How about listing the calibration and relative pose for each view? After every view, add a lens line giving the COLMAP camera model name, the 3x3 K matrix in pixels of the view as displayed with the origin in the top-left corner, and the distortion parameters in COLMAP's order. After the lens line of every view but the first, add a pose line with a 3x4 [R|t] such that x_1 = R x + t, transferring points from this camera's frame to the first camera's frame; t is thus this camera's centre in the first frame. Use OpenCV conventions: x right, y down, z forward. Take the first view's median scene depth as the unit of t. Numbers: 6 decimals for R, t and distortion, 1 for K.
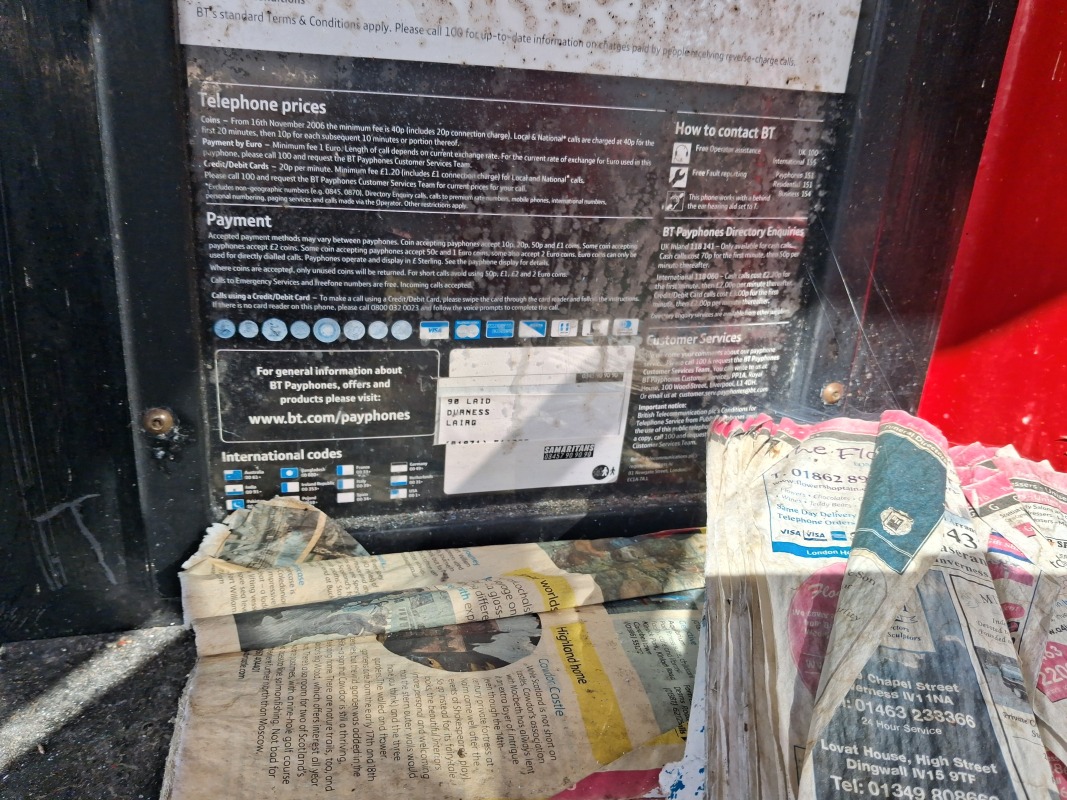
lens RADIAL K [[869.8, 0, 533.5], [0, 869.8, 400.0], [0, 0, 1]] dist [0.064302, -0.090699]
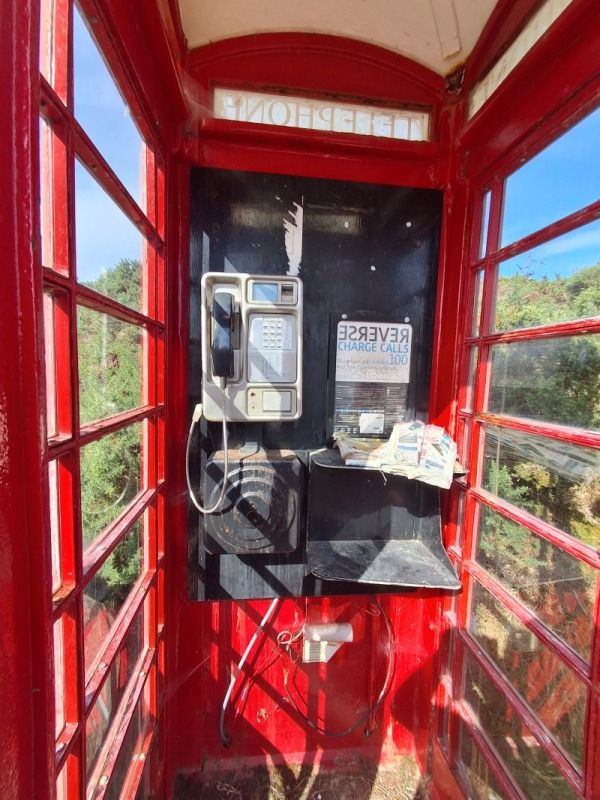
lens RADIAL K [[383.4, 0, 300.0], [0, 383.4, 400.0], [0, 0, 1]] dist [-0.005264, 0.017065]
pose [[0.991417, -0.023997, -0.128516, -0.186723], [-0.012577, 0.960944, -0.276457, 0.789367], [0.130131, 0.275701, 0.952394, -2.446875]]
